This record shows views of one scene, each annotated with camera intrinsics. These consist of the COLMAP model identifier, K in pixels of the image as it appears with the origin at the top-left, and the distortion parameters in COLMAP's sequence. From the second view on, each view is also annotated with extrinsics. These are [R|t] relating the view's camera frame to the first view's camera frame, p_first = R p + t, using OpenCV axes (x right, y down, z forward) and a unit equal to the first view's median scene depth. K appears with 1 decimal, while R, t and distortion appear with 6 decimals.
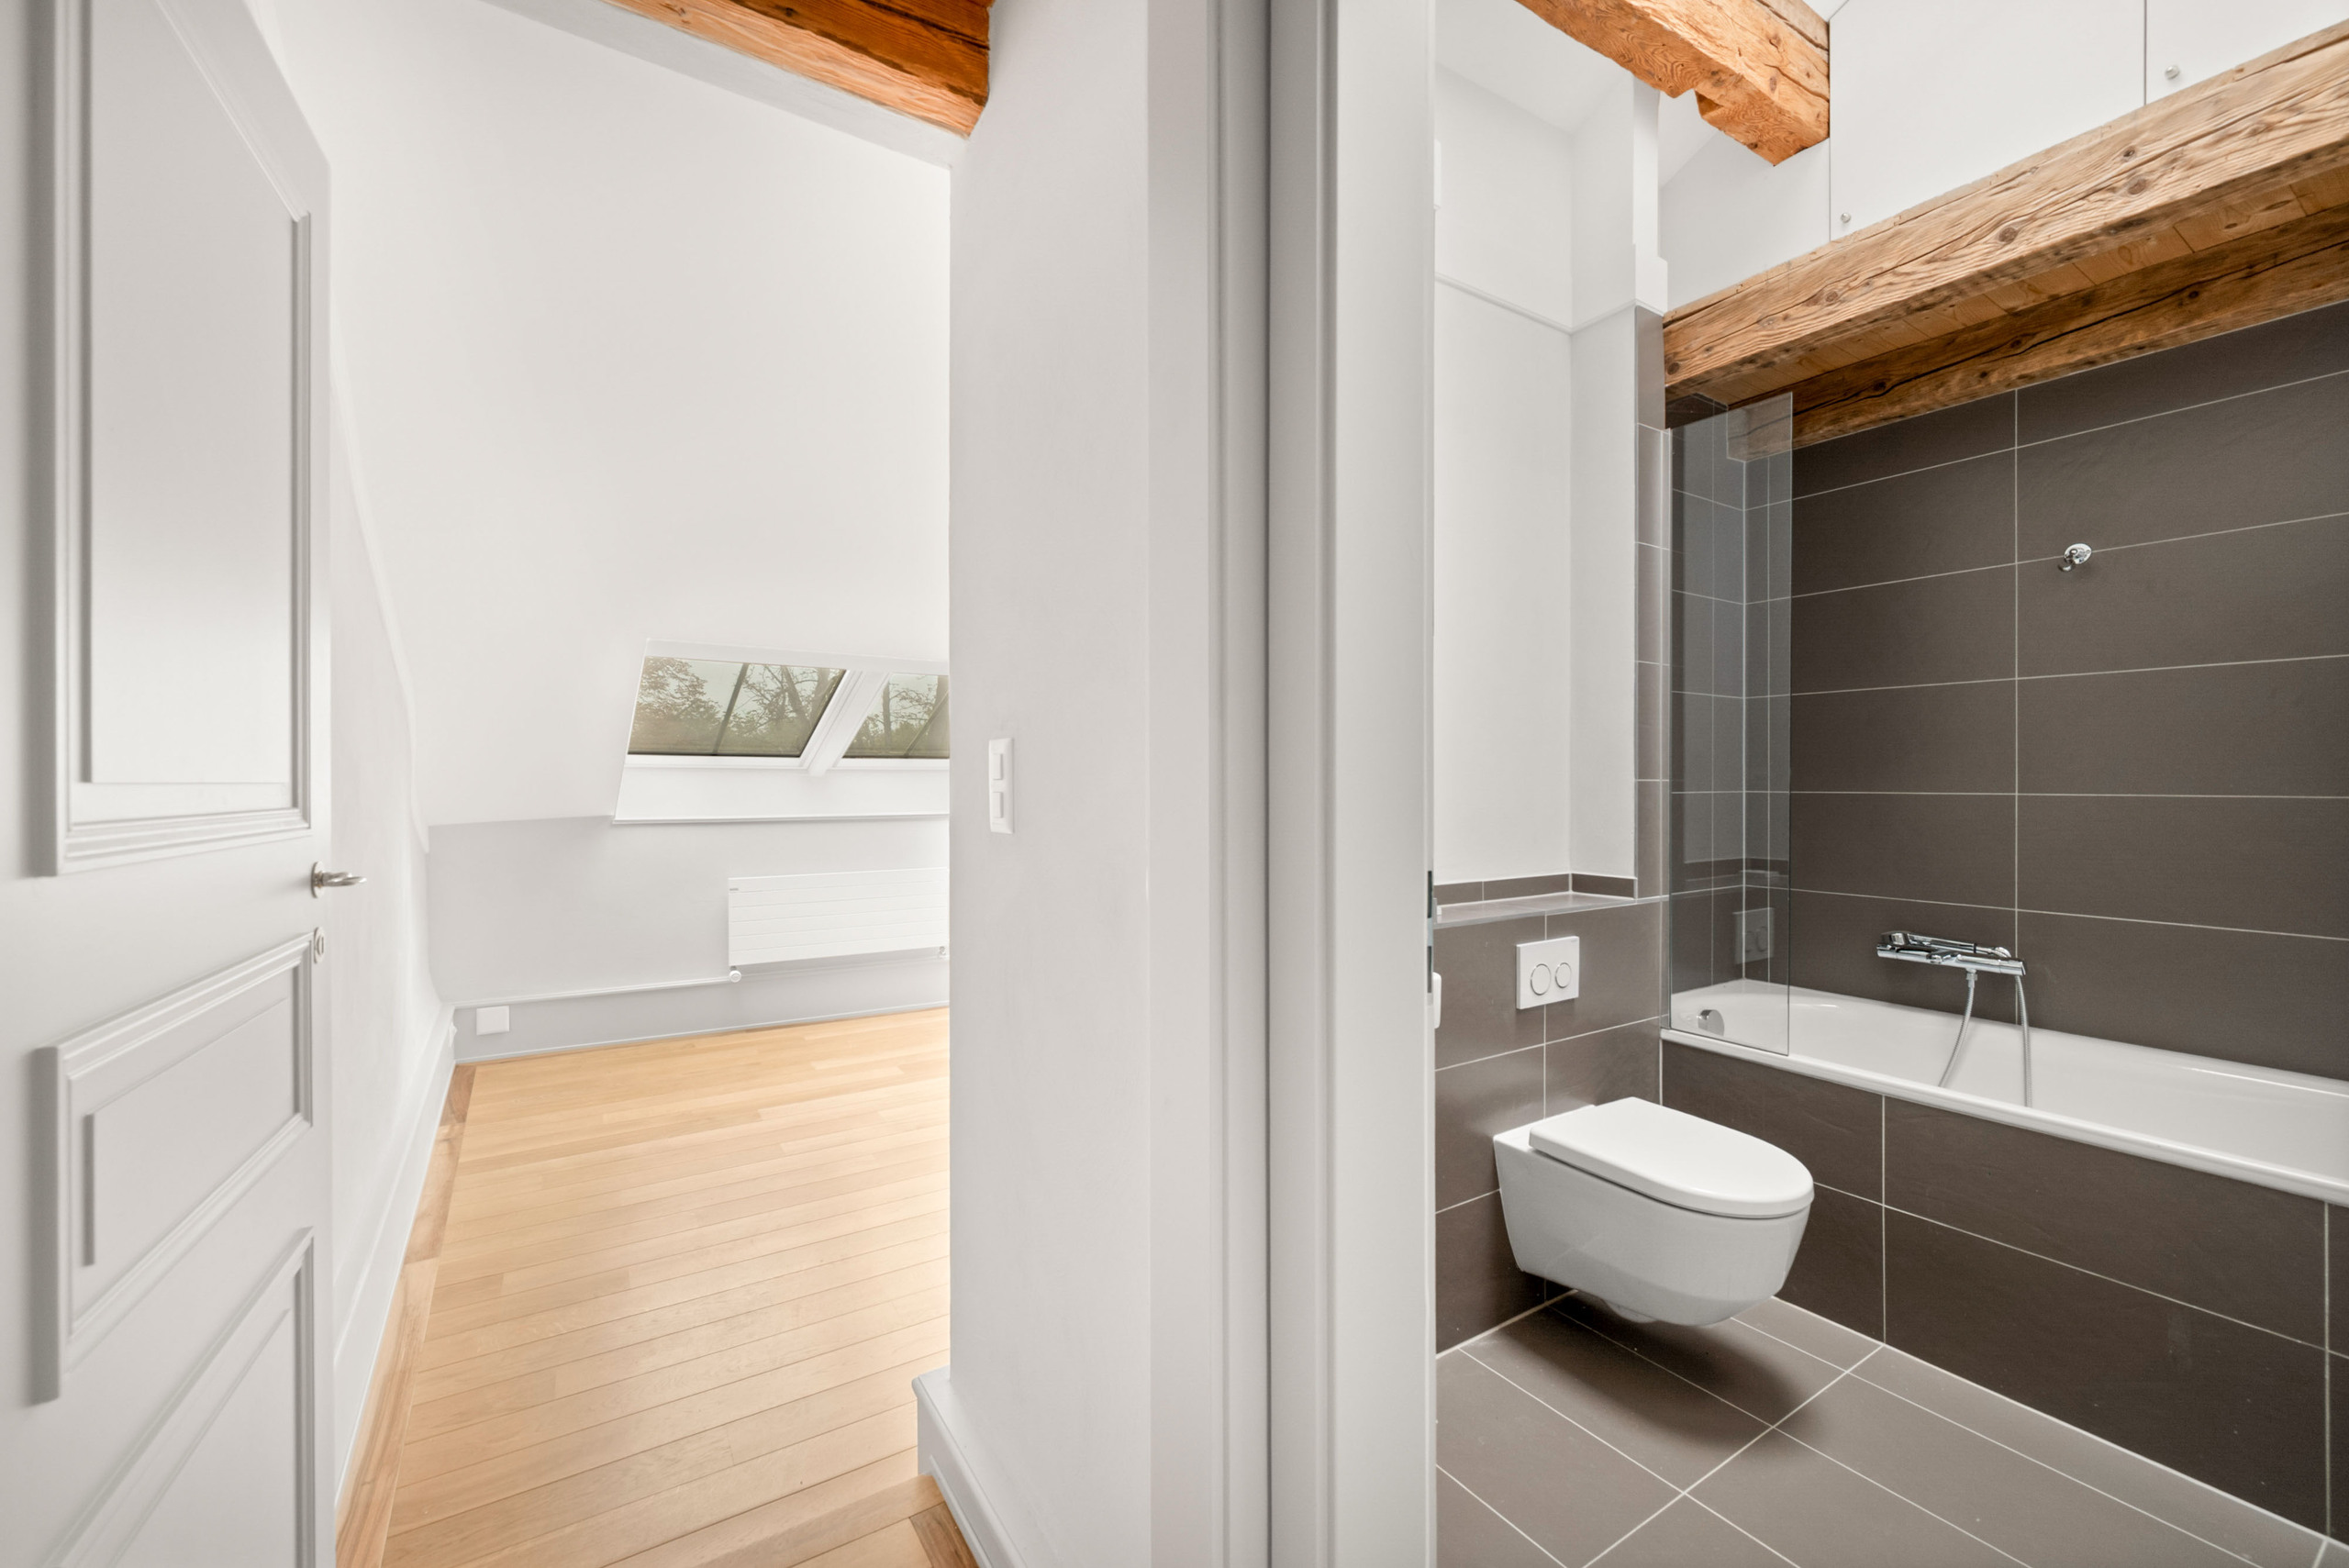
lens RADIAL K [[928.7, 0, 1174.7], [0, 928.7, 781.6], [0, 0, 1]] dist [-0.000259, -0.000041]
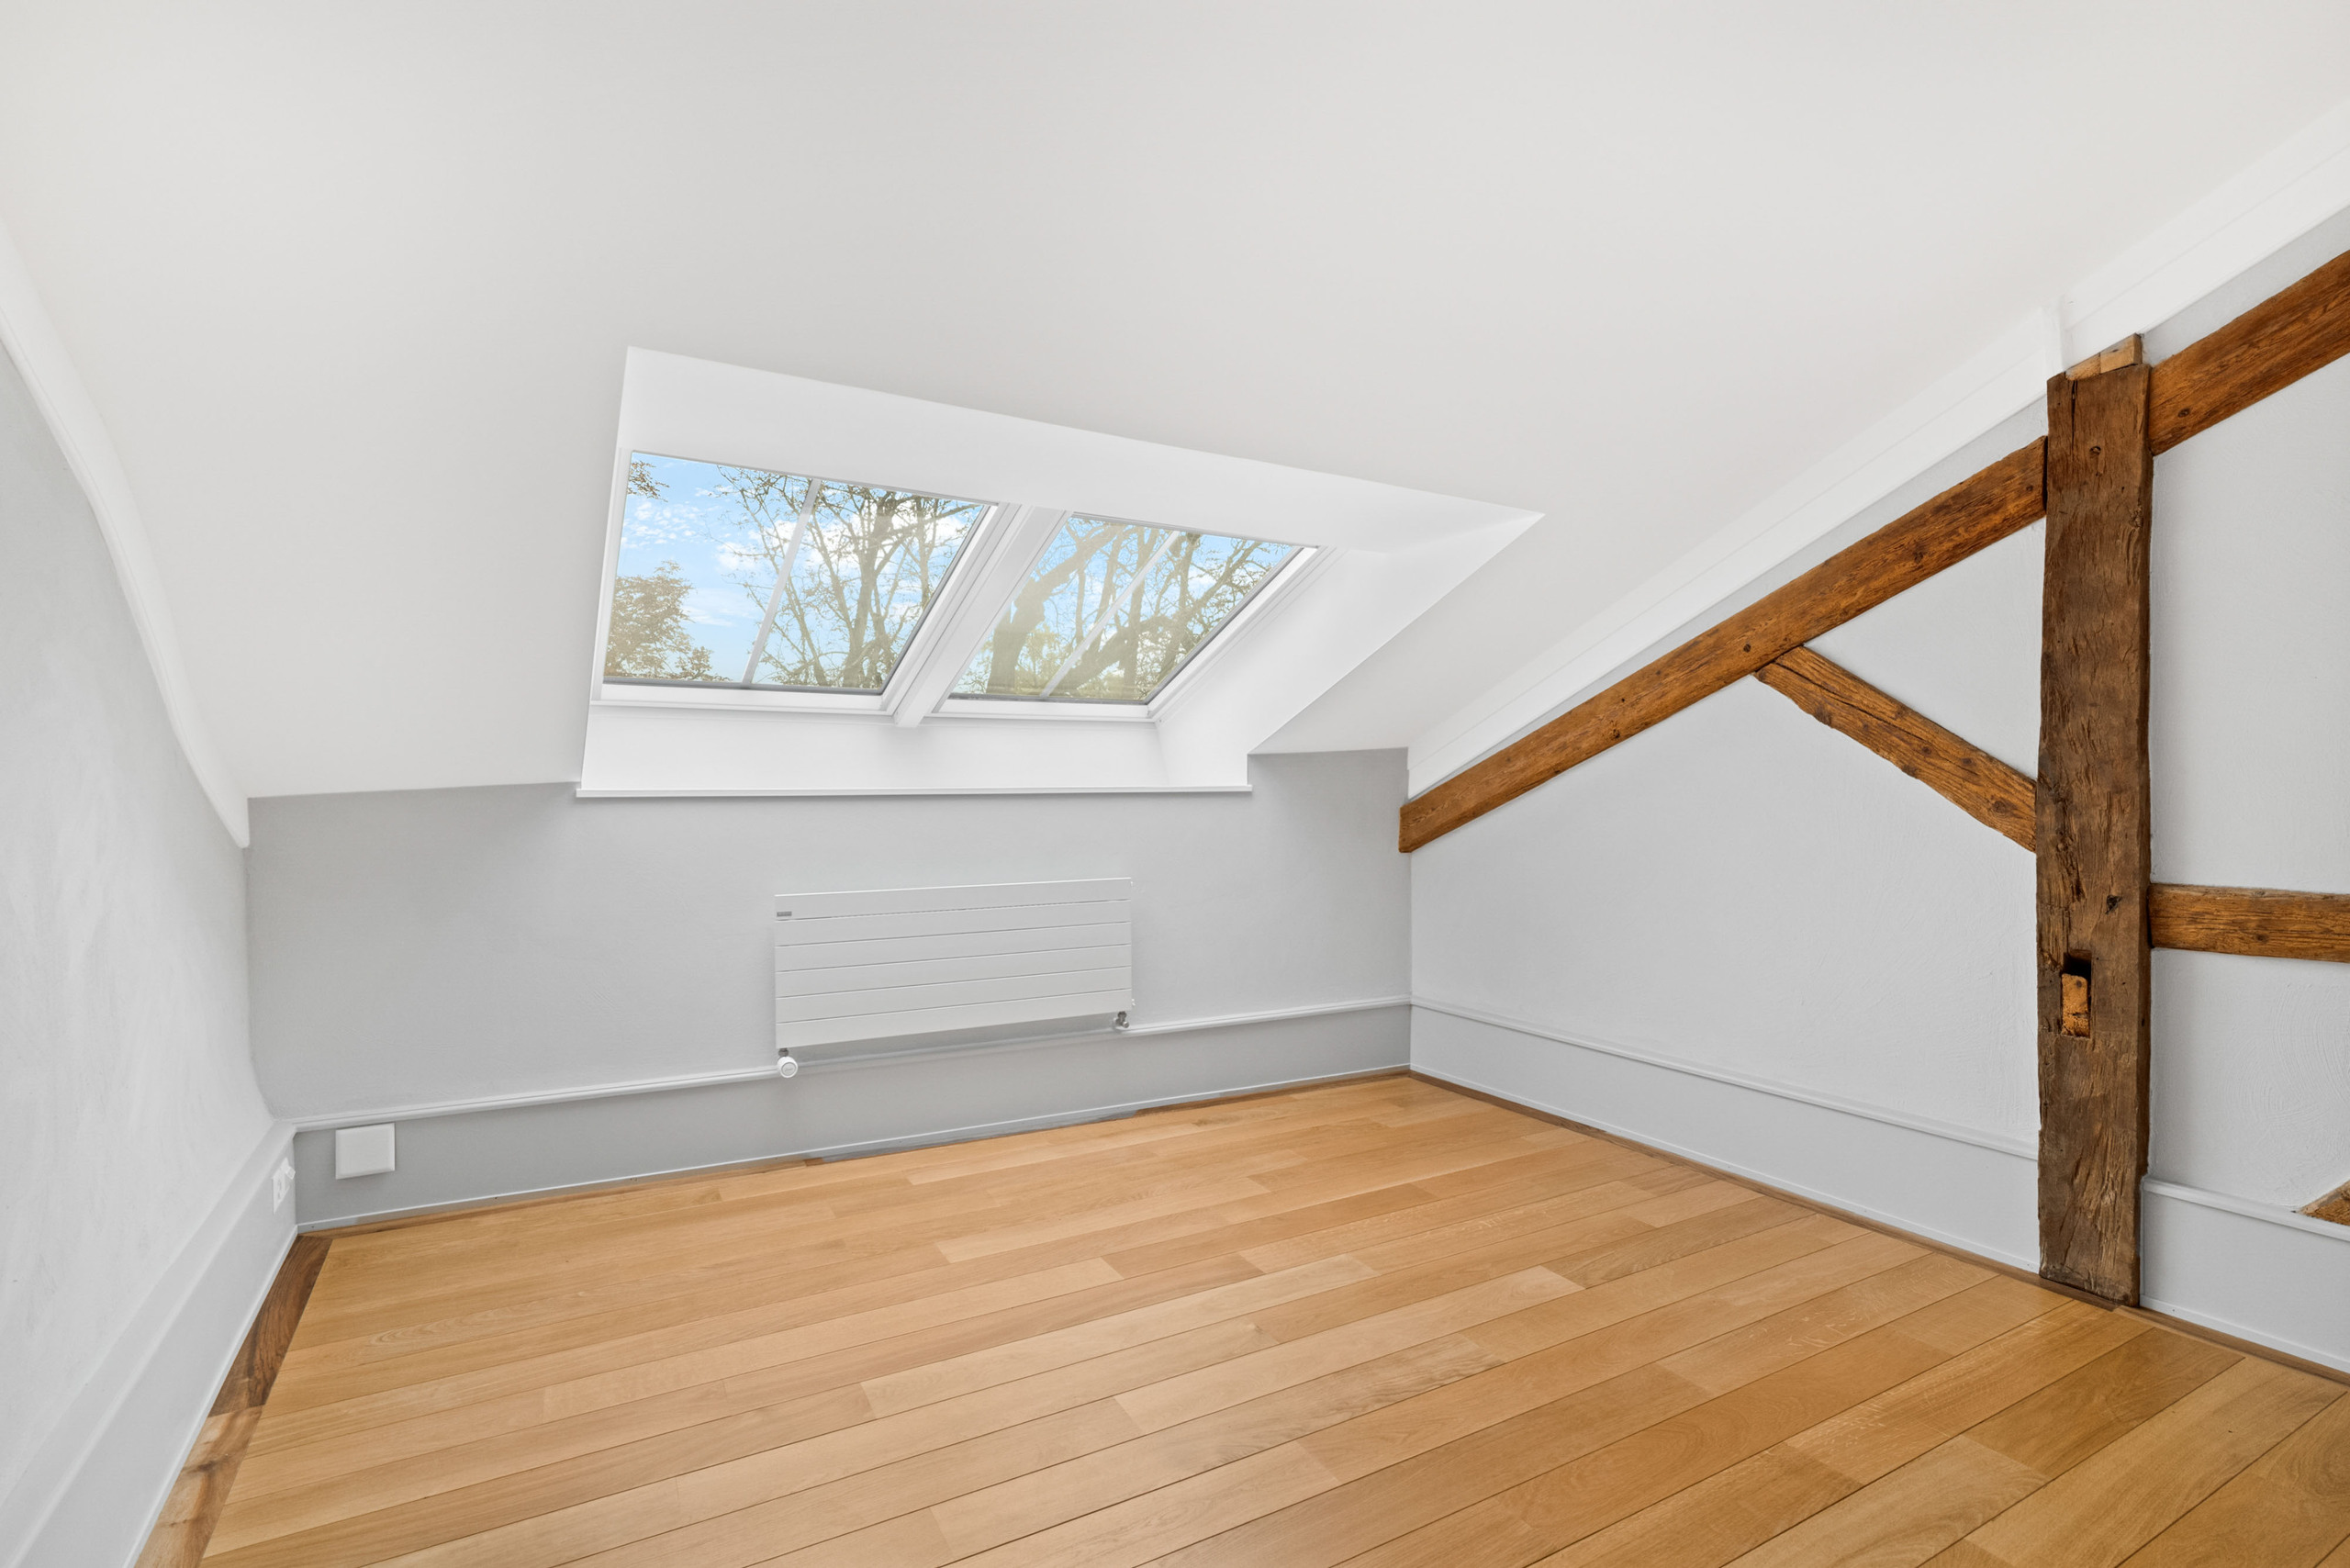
lens RADIAL K [[1081.3, 0, 1178.6], [0, 1081.3, 796.0], [0, 0, 1]] dist [0.001837, 0.000477]
pose [[0.998345, -0.002299, -0.057468, -0.217319], [0.002837, 0.999953, 0.009278, 0.042014], [0.057444, -0.009426, 0.998304, 0.392840]]
